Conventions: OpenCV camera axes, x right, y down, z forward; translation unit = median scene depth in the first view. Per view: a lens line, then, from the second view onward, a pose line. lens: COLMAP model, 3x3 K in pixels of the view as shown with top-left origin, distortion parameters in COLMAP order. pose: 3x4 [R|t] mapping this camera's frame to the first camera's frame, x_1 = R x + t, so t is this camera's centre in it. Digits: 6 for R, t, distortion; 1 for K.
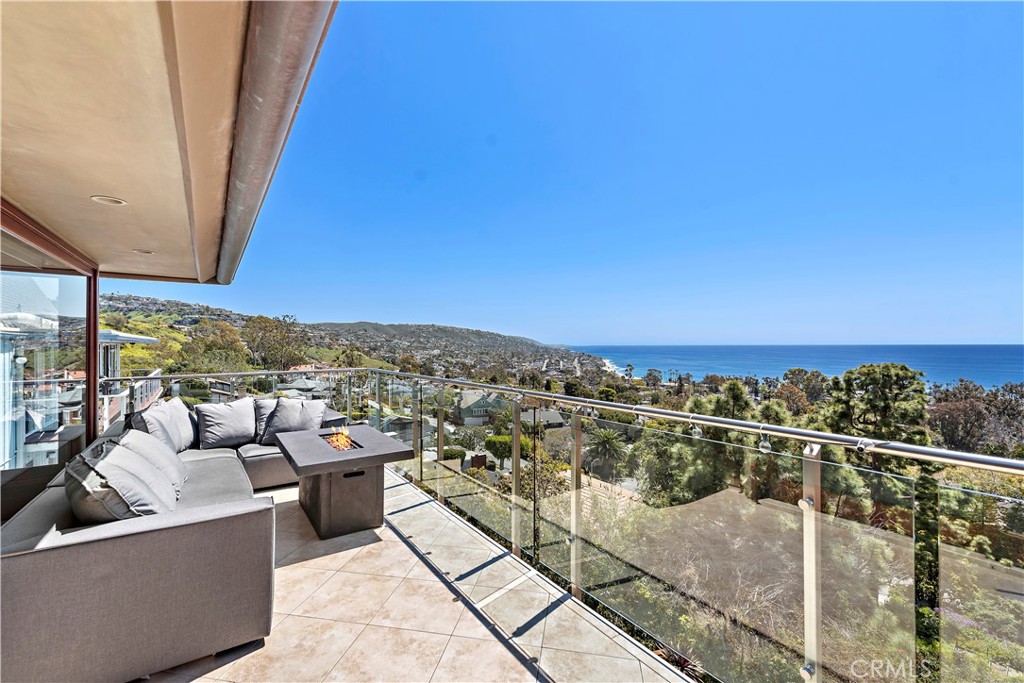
lens RADIAL K [[426.1, 0, 512.2], [0, 426.1, 345.1], [0, 0, 1]] dist [0.009455, -0.000603]
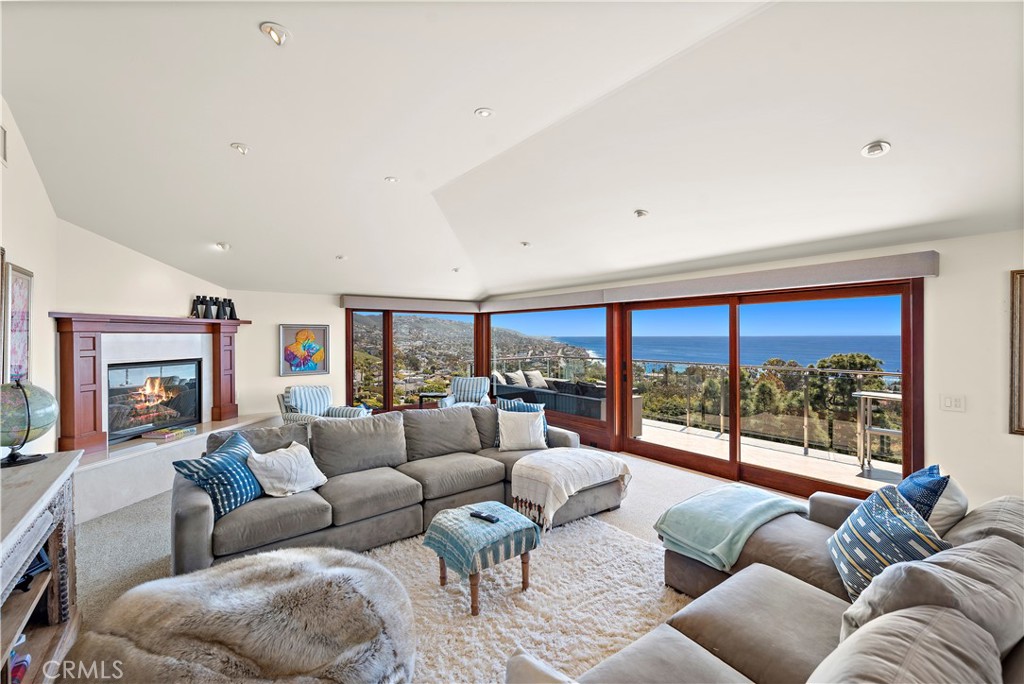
lens RADIAL K [[432.2, 0, 512.8], [0, 432.2, 339.2], [0, 0, 1]] dist [0.008942, -0.000019]
pose [[0.999012, -0.000363, 0.044450, -0.040610], [0.000049, 0.999975, 0.007069, -0.001896], [-0.044451, -0.007059, 0.998987, -0.053326]]
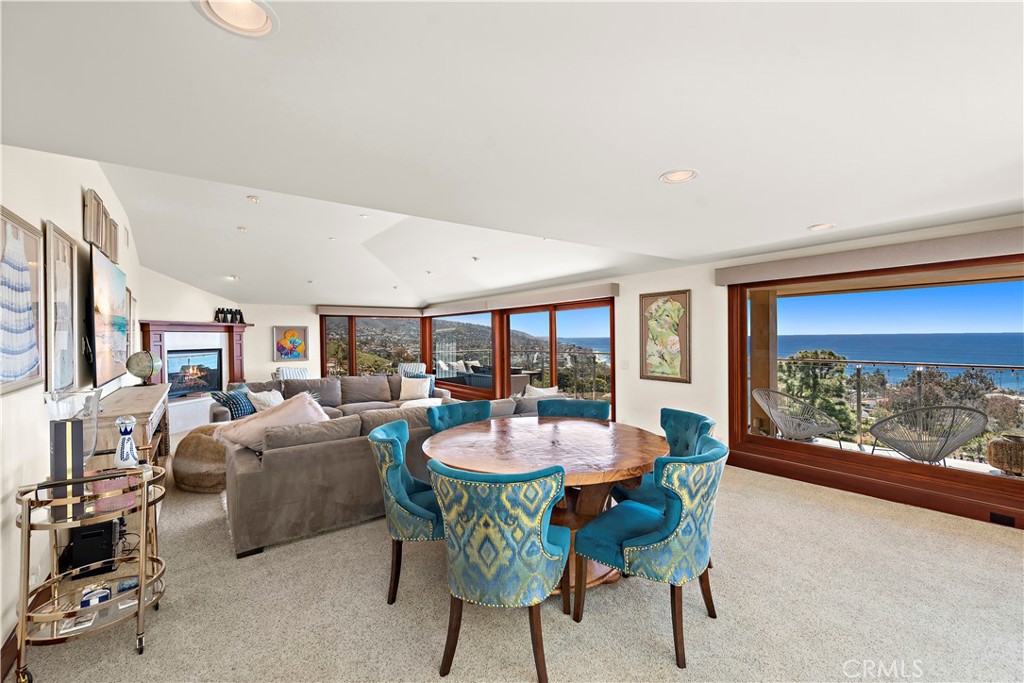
lens RADIAL K [[429.1, 0, 512.0], [0, 429.1, 341.5], [0, 0, 1]] dist [0.011231, -0.000636]
pose [[0.999700, -0.008721, 0.022884, -0.020492], [0.008517, 0.999923, 0.008981, -0.000586], [-0.022961, -0.008783, 0.999698, -0.085830]]
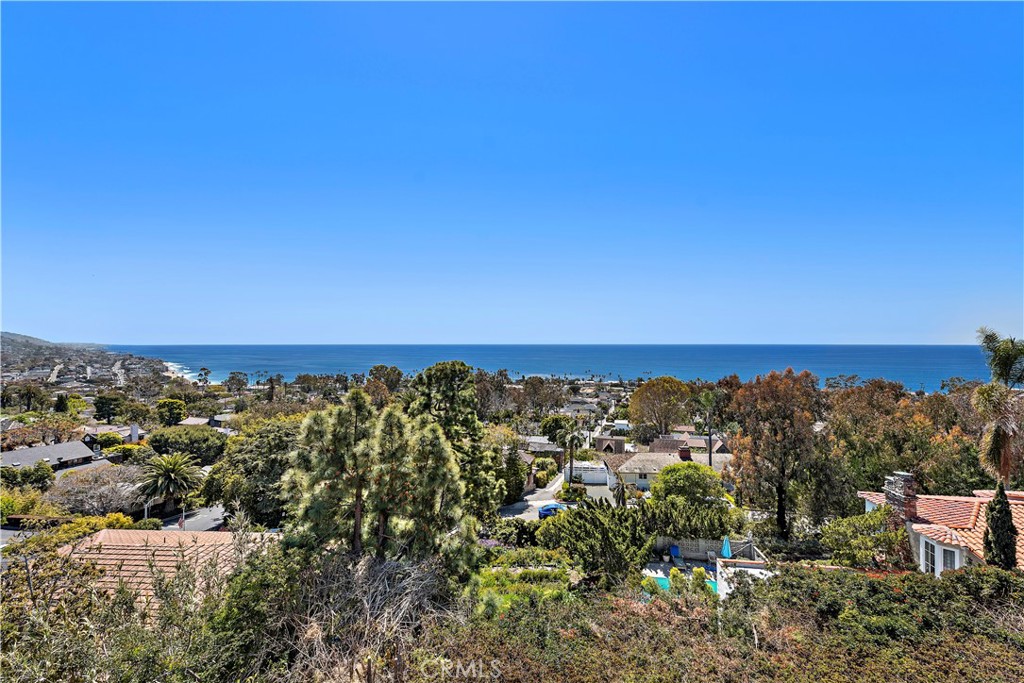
lens RADIAL K [[422.8, 0, 513.0], [0, 422.8, 340.1], [0, 0, 1]] dist [0.009558, -0.000713]
pose [[0.624071, 0.008363, 0.781323, 0.002568], [-0.000703, 0.999948, -0.010141, -0.002159], [-0.781367, 0.005780, 0.624045, 0.027451]]
